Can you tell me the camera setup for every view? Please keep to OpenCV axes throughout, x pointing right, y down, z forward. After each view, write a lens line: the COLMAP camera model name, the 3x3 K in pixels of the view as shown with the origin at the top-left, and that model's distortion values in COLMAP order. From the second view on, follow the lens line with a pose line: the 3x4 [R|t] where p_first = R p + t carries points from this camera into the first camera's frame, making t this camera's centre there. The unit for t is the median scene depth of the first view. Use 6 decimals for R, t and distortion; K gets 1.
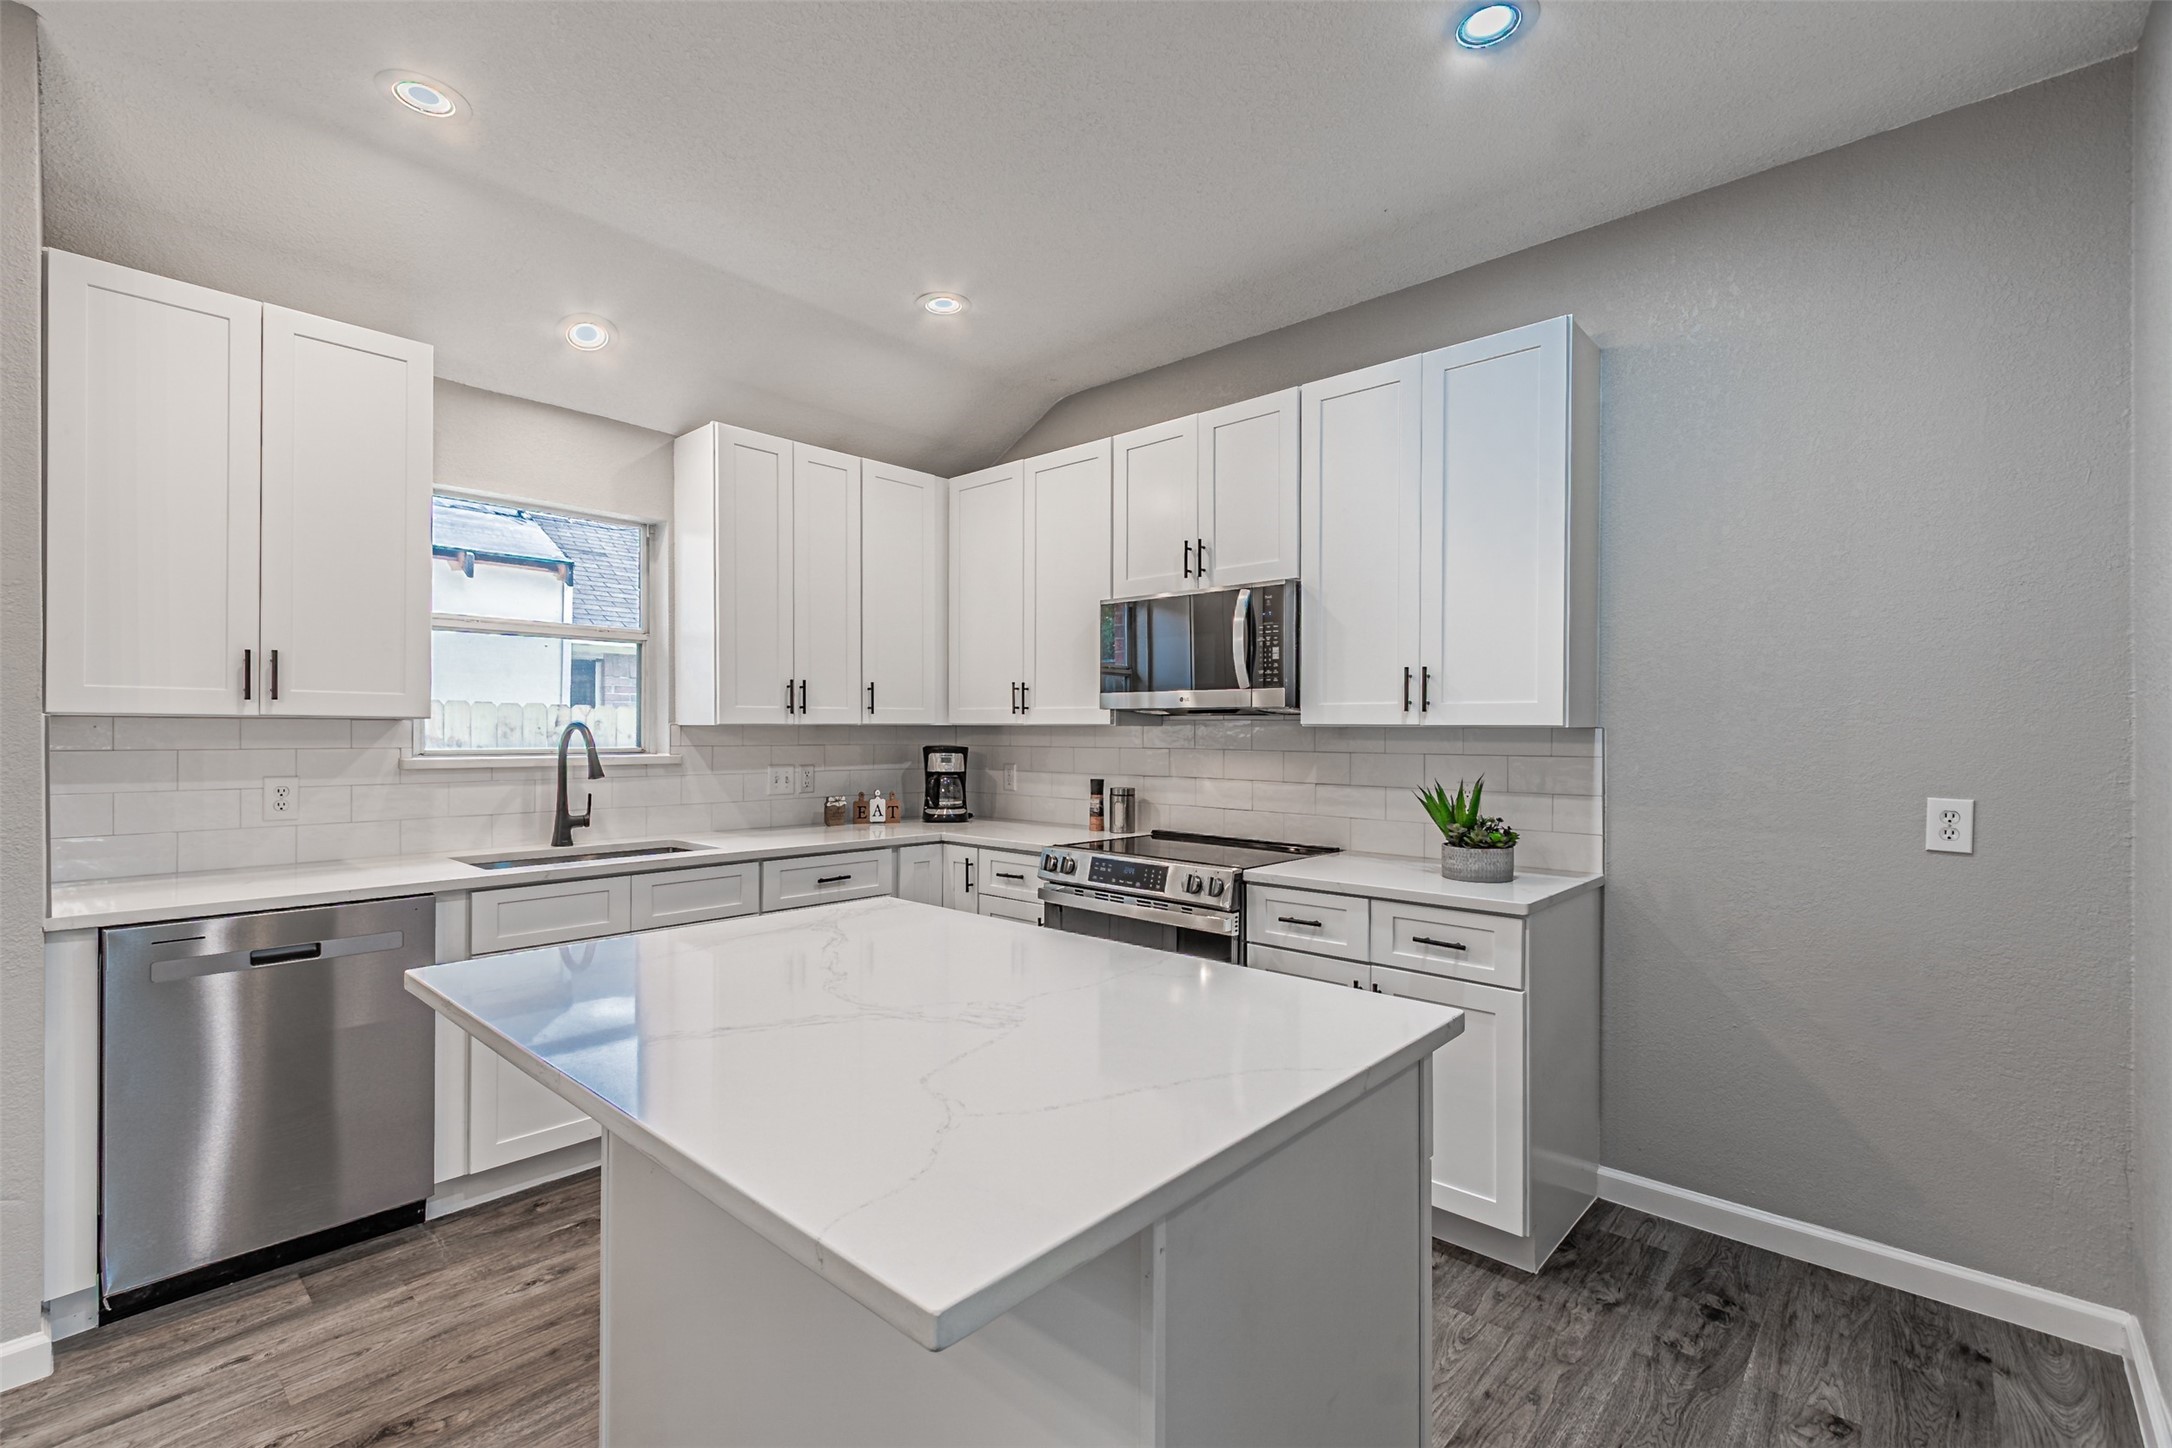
lens RADIAL K [[956.7, 0, 1054.7], [0, 956.7, 730.4], [0, 0, 1]] dist [0.005163, 0.000205]
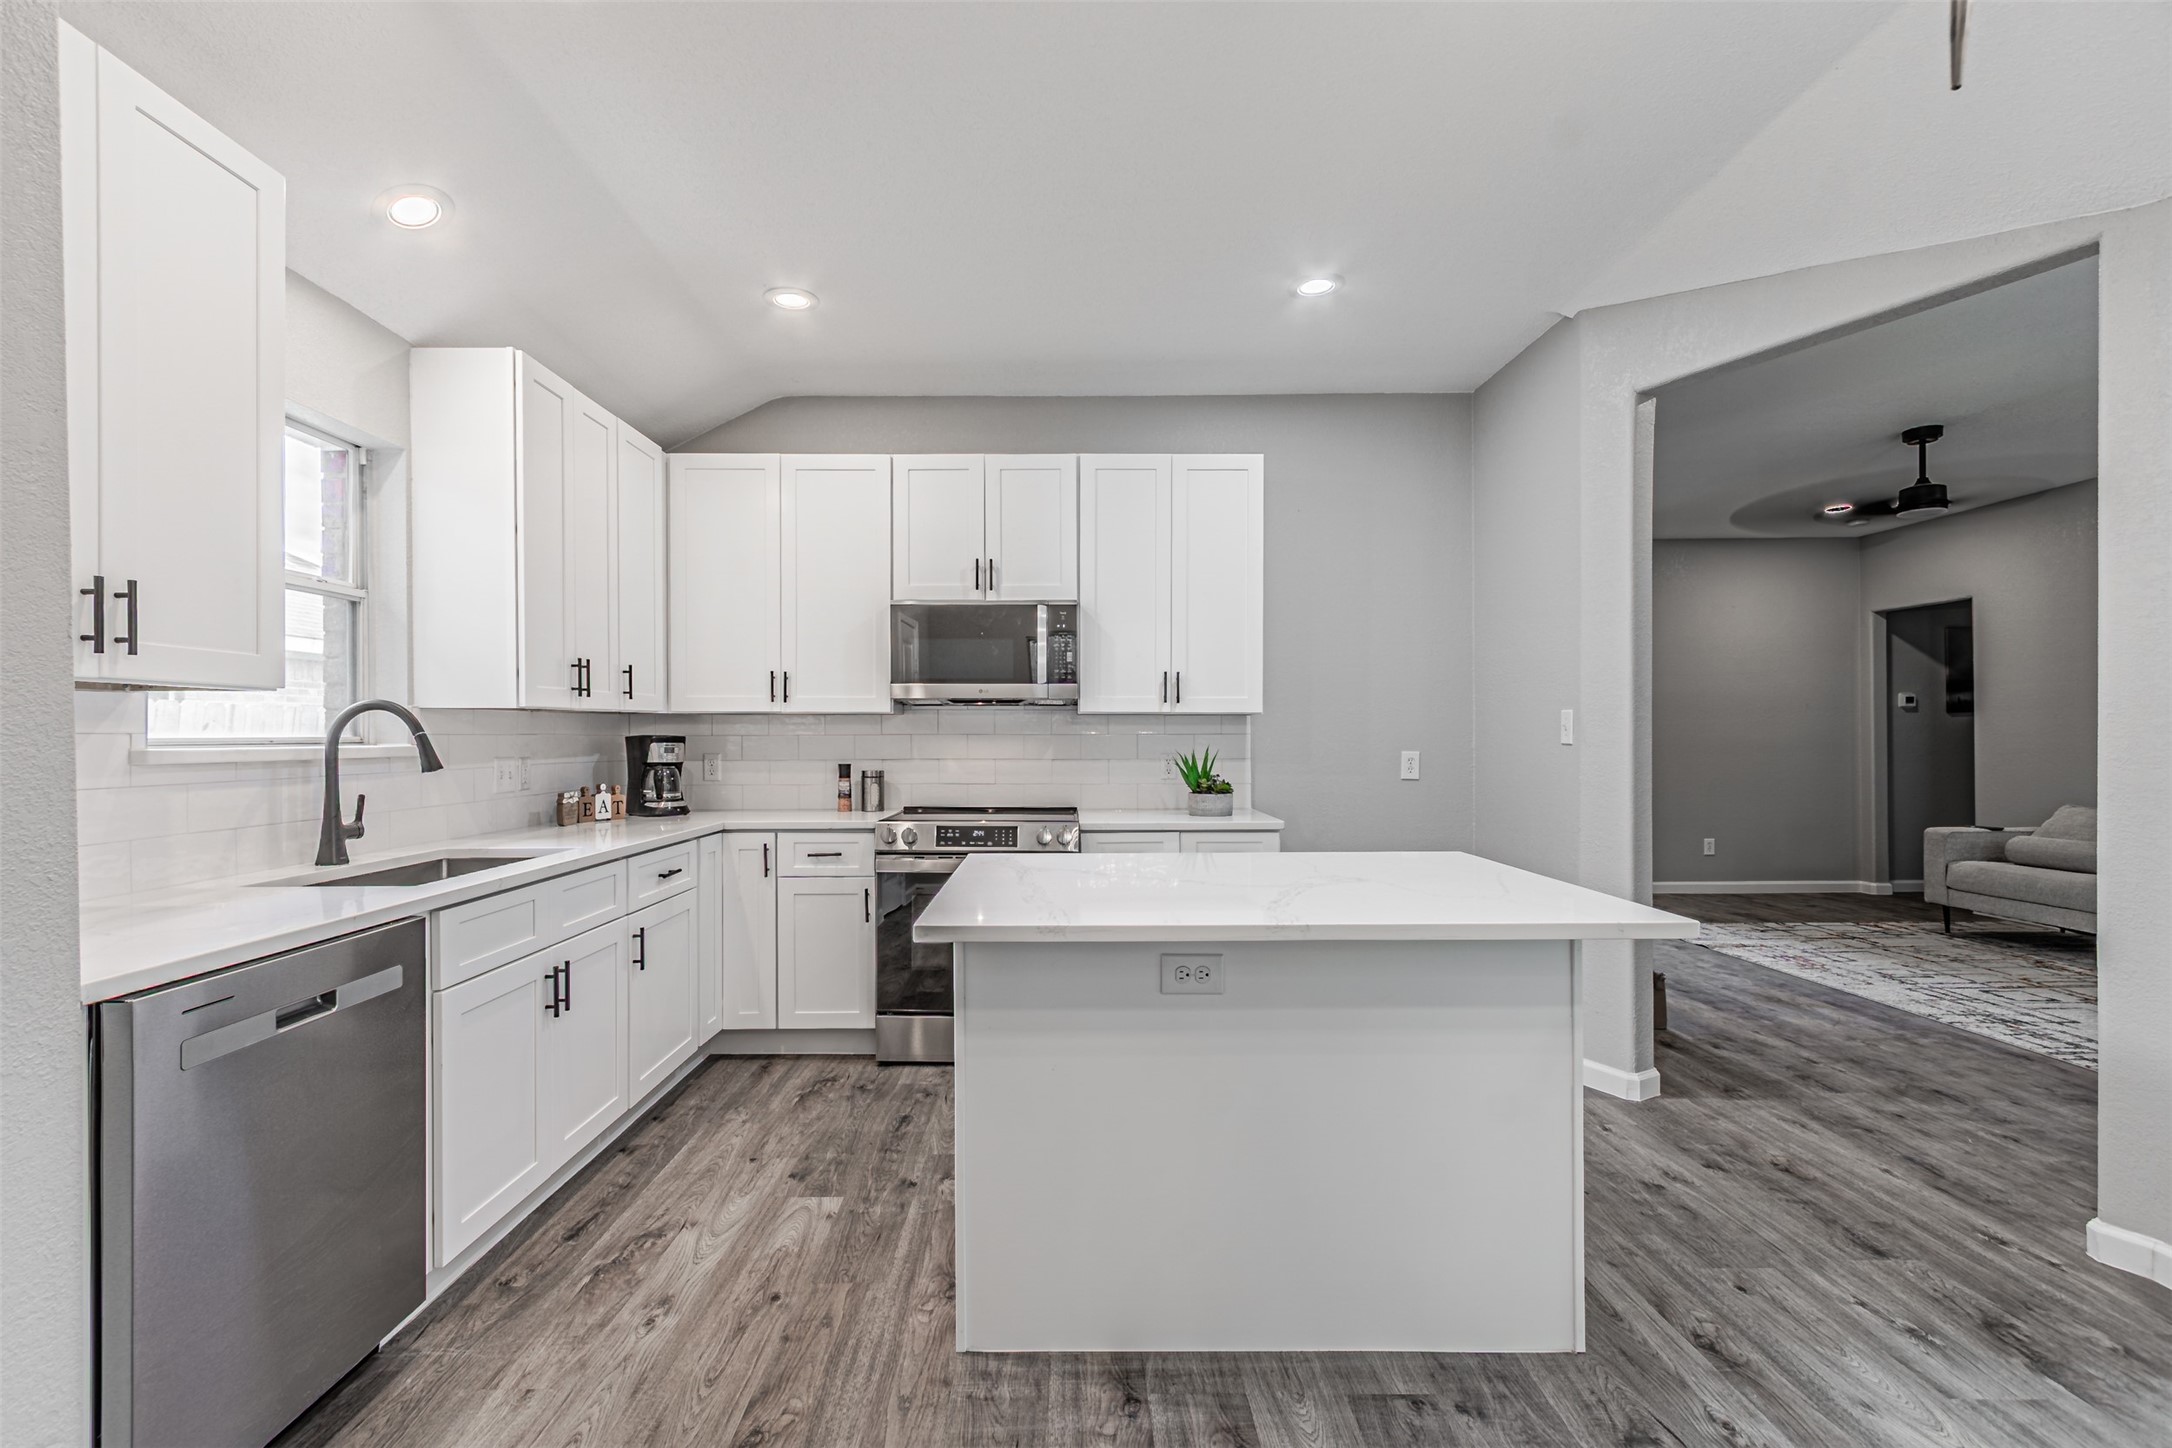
lens RADIAL K [[949.1, 0, 1052.5], [0, 949.1, 738.5], [0, 0, 1]] dist [0.003147, -0.000431]
pose [[0.731548, -0.008865, 0.681733, -0.607954], [0.005429, 0.999959, 0.007178, 0.018940], [-0.681769, -0.001550, 0.731566, 0.066906]]
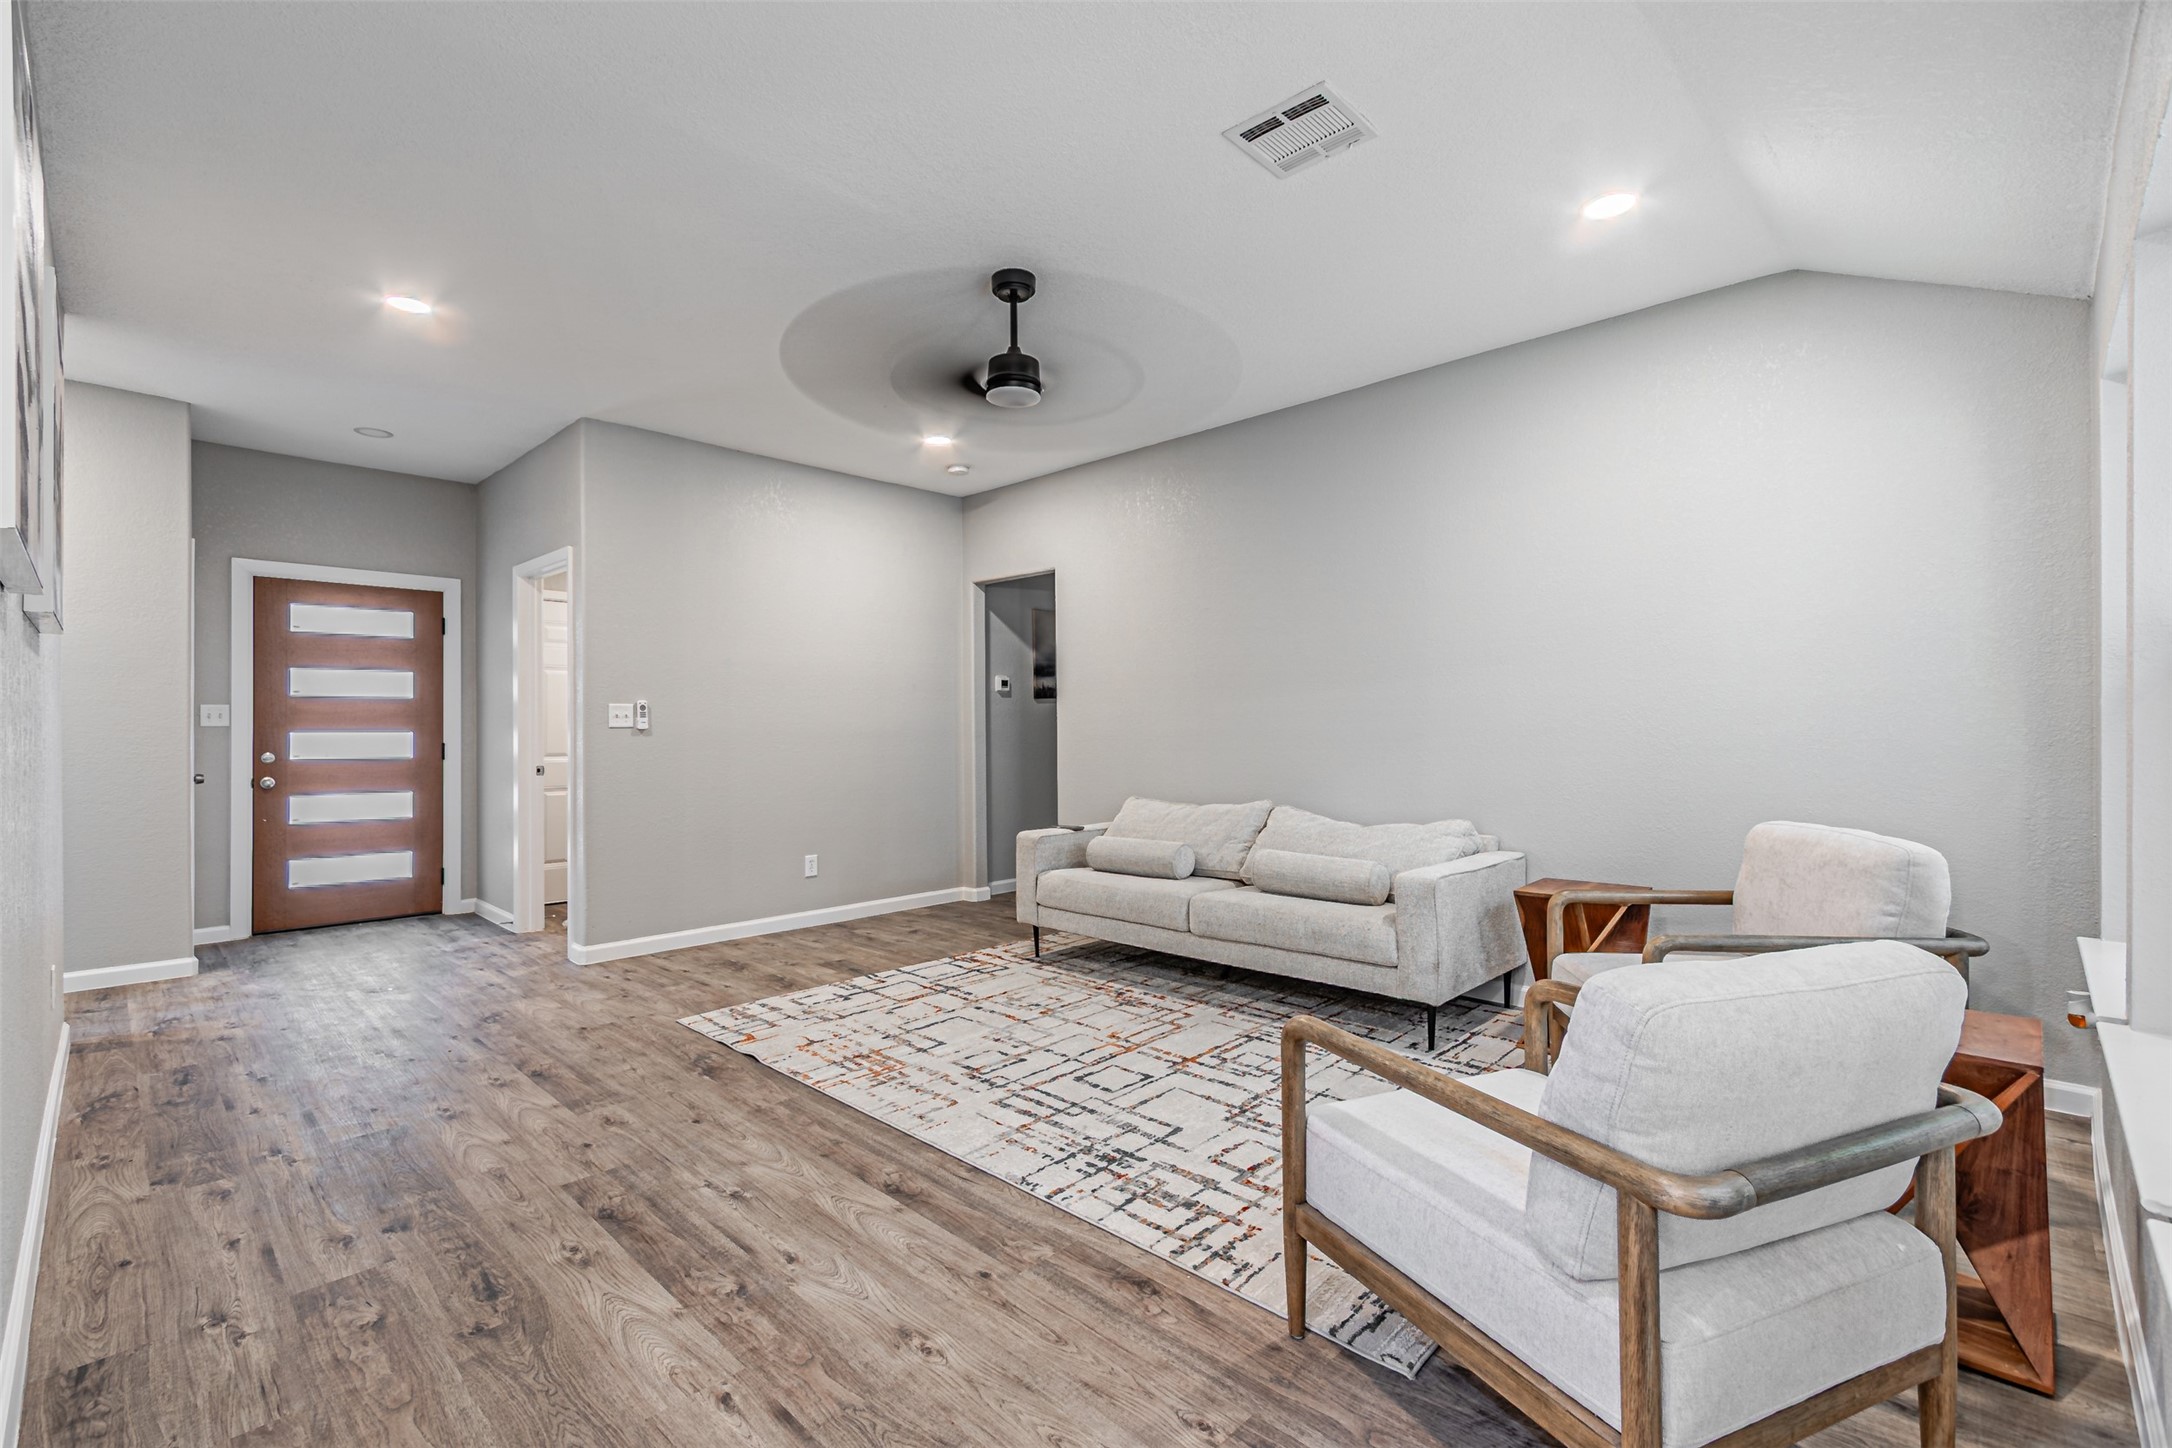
lens RADIAL K [[946.1, 0, 1063.6], [0, 946.1, 720.9], [0, 0, 1]] dist [0.007698, -0.000895]
pose [[0.029346, 0.000884, 0.999569, 0.368820], [0.000045, 1.000000, -0.000886, 0.037505], [-0.999569, 0.000071, 0.029346, 0.143271]]
